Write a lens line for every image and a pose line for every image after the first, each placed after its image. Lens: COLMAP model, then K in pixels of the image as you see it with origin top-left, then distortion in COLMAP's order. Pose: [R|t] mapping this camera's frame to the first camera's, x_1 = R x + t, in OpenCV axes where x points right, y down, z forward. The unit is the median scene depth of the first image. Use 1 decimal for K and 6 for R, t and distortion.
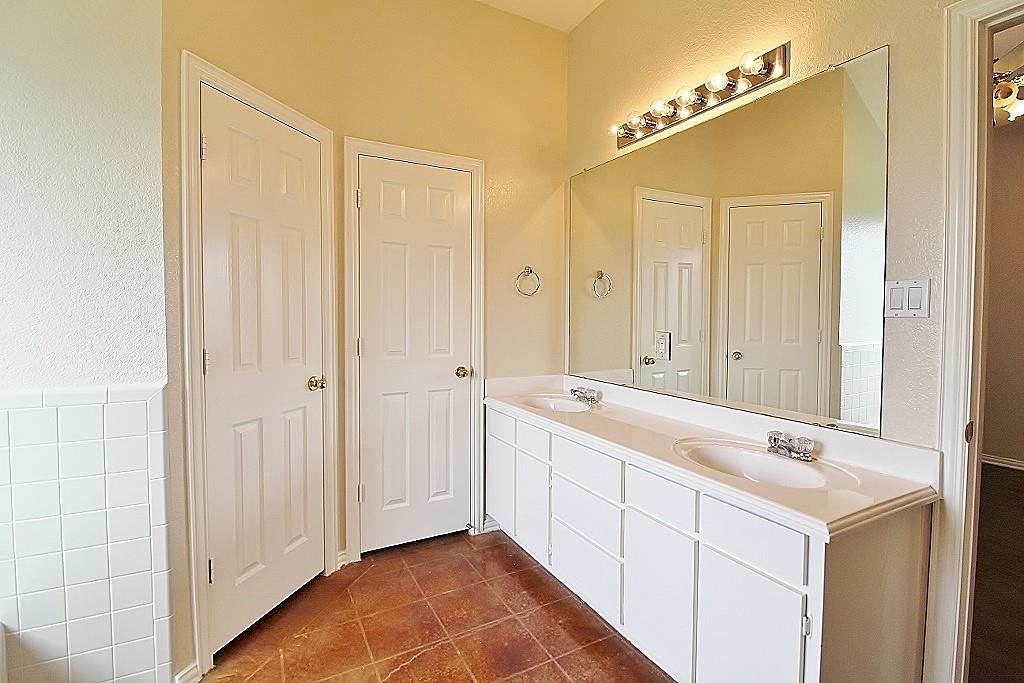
lens RADIAL K [[475.0, 0, 511.6], [0, 475.0, 333.6], [0, 0, 1]] dist [-0.004227, -0.006593]
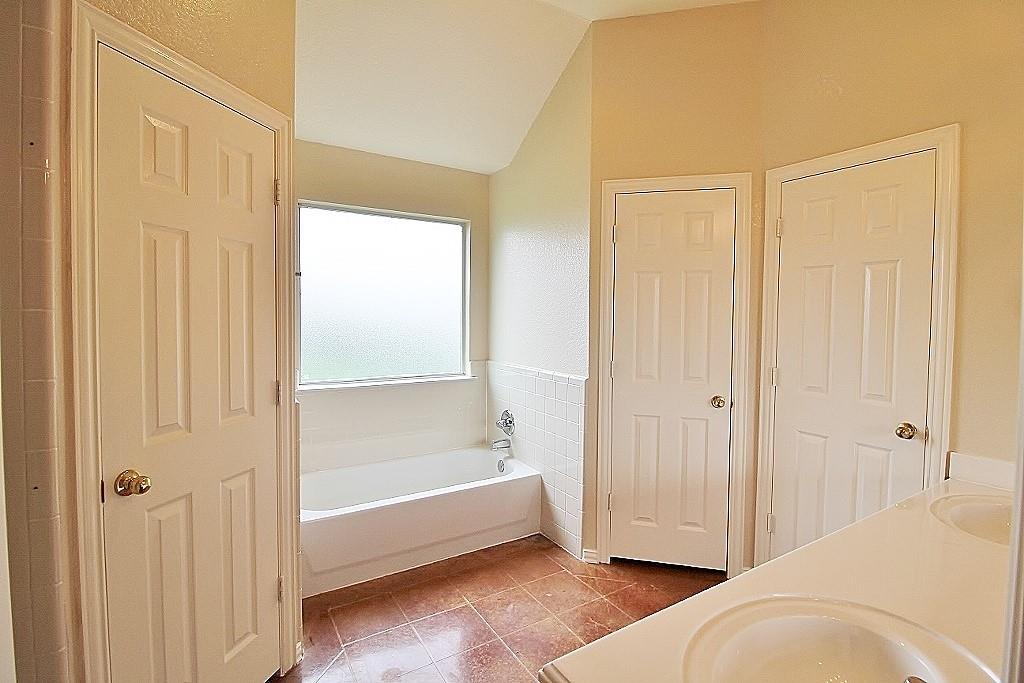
lens RADIAL K [[475.0, 0, 509.7], [0, 475.0, 338.9], [0, 0, 1]] dist [-0.004227, -0.006593]
pose [[0.051434, 0.045291, -0.997649, 0.665926], [-0.054375, 0.997616, 0.042486, -0.066246], [0.997195, 0.052062, 0.053774, 0.407986]]
